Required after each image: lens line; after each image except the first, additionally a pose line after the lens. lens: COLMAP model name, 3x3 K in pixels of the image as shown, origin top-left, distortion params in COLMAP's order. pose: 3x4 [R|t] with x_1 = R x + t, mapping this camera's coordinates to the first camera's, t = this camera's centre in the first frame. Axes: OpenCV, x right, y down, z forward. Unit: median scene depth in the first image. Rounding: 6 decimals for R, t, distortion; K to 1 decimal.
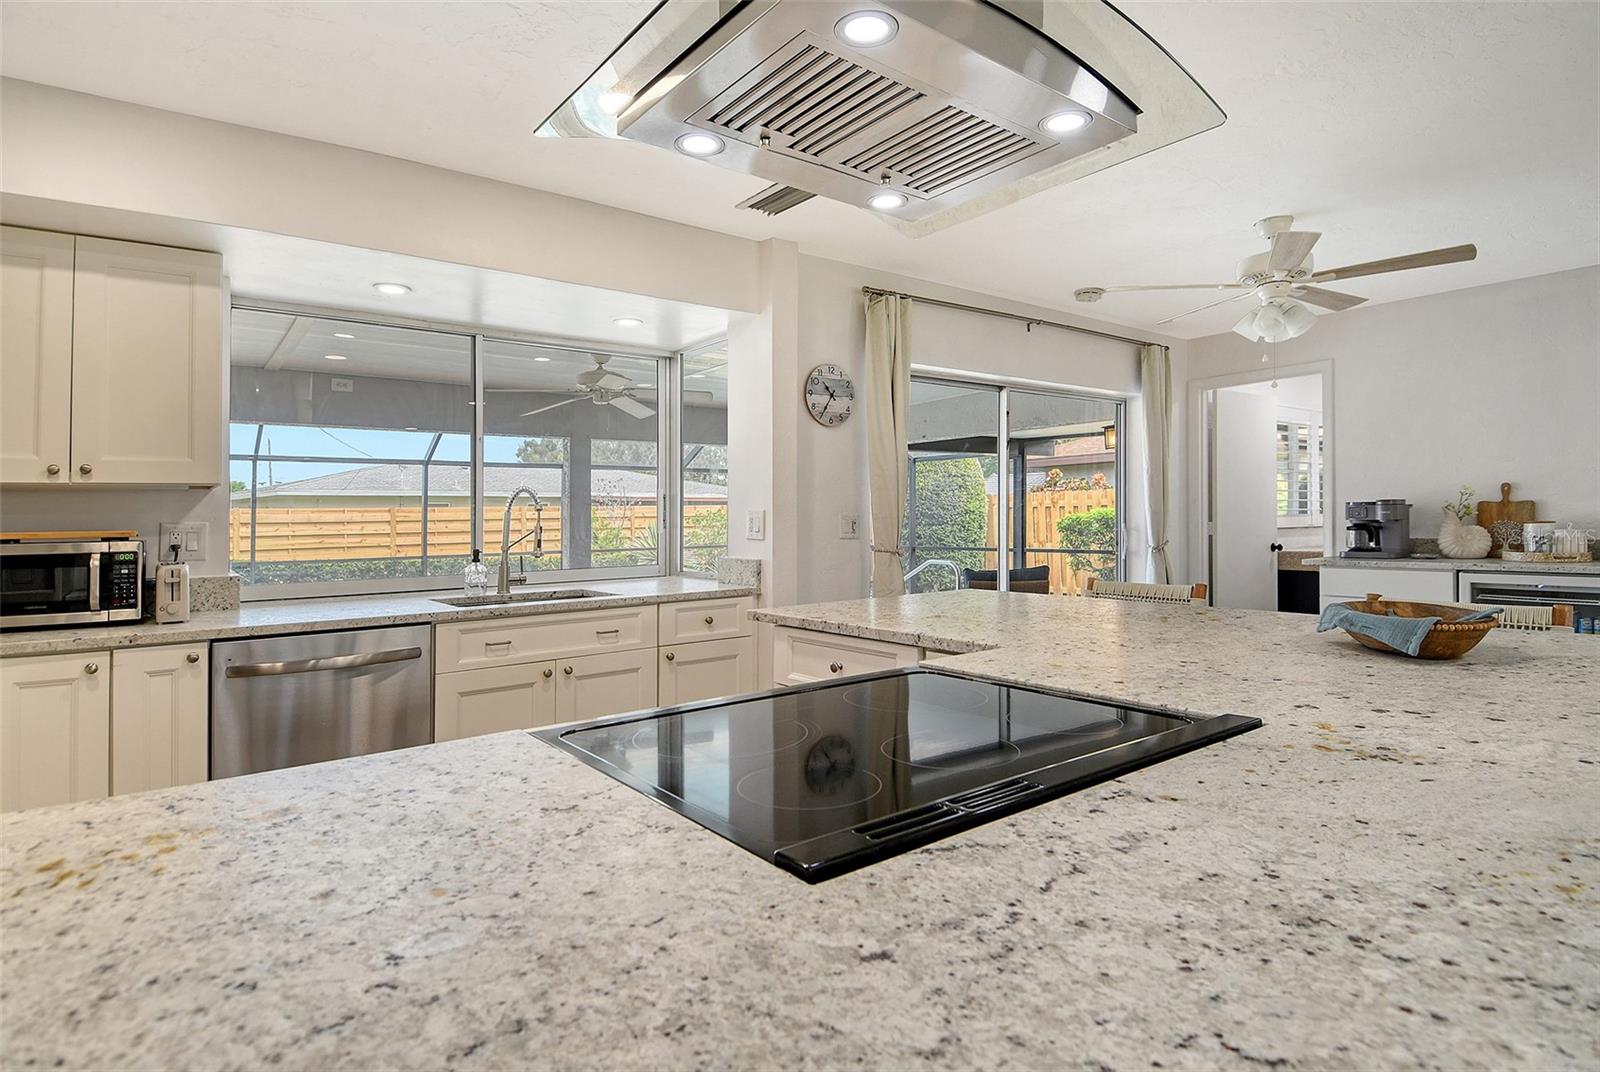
lens RADIAL K [[853.3, 0, 793.6], [0, 853.3, 520.0], [0, 0, 1]] dist [0.006679, -0.012898]
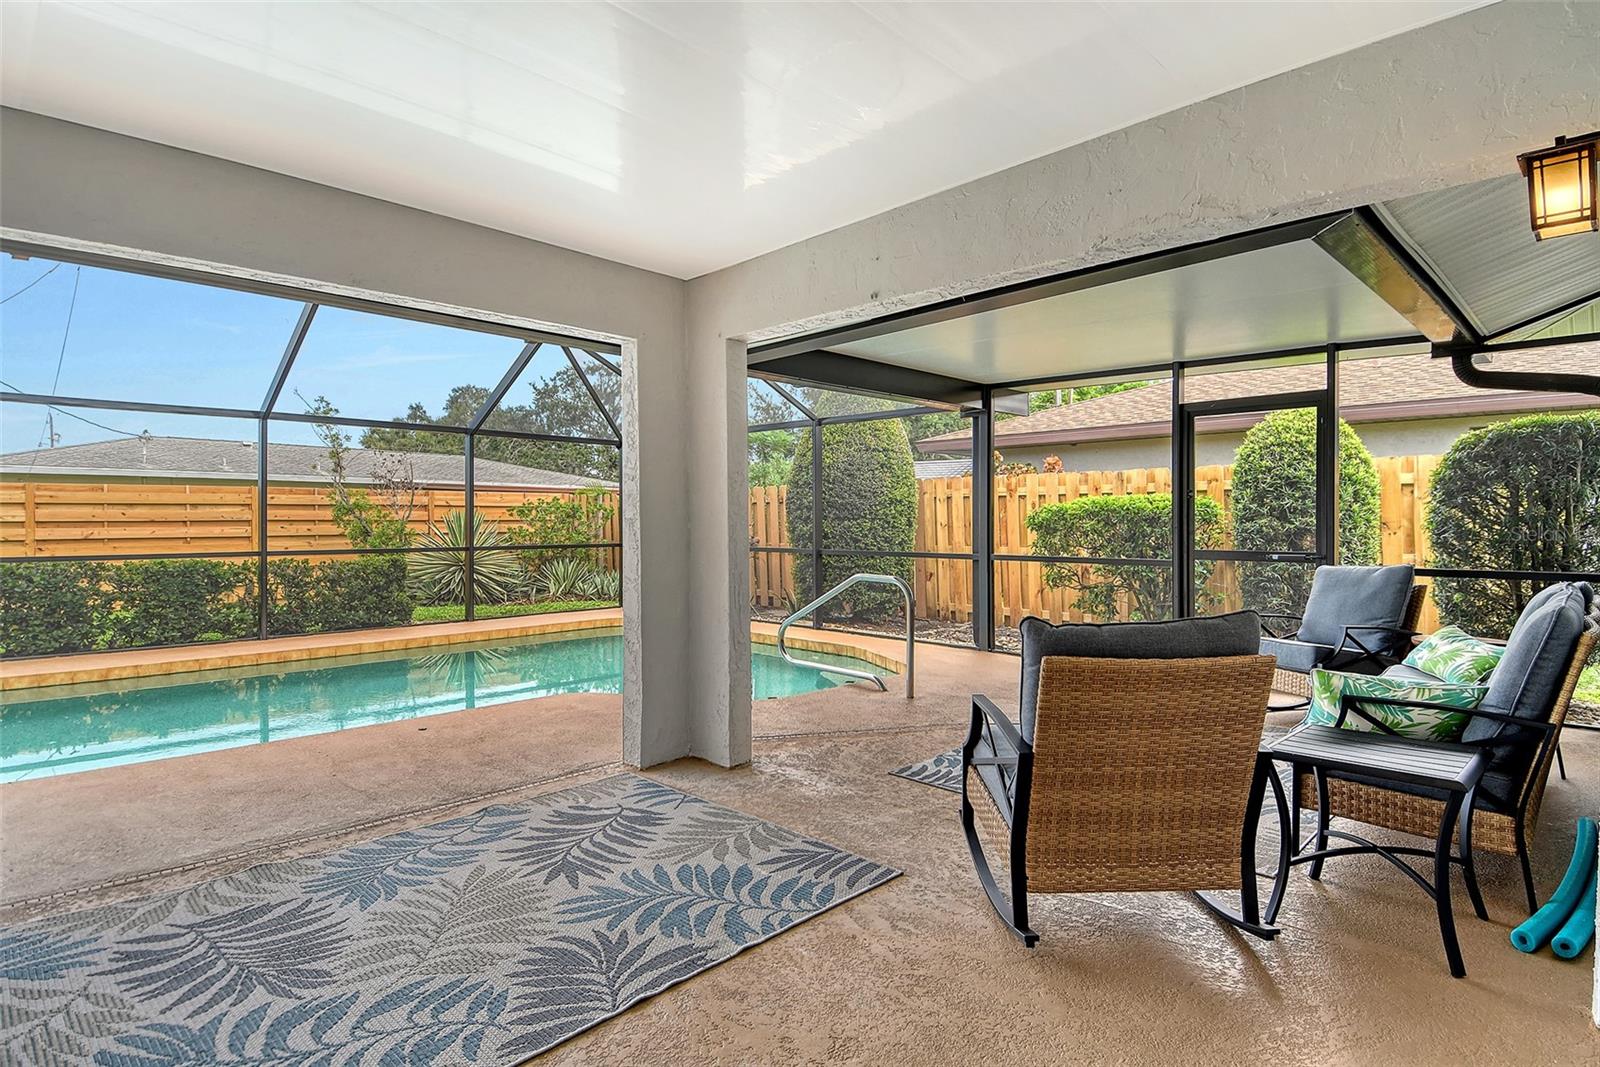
lens RADIAL K [[853.3, 0, 791.9], [0, 853.3, 522.9], [0, 0, 1]] dist [0.006679, -0.012898]
pose [[0.990459, 0.012745, 0.137220, 0.056191], [-0.013239, 0.999909, 0.002681, 0.016856], [-0.137174, -0.004472, 0.990537, 0.709112]]
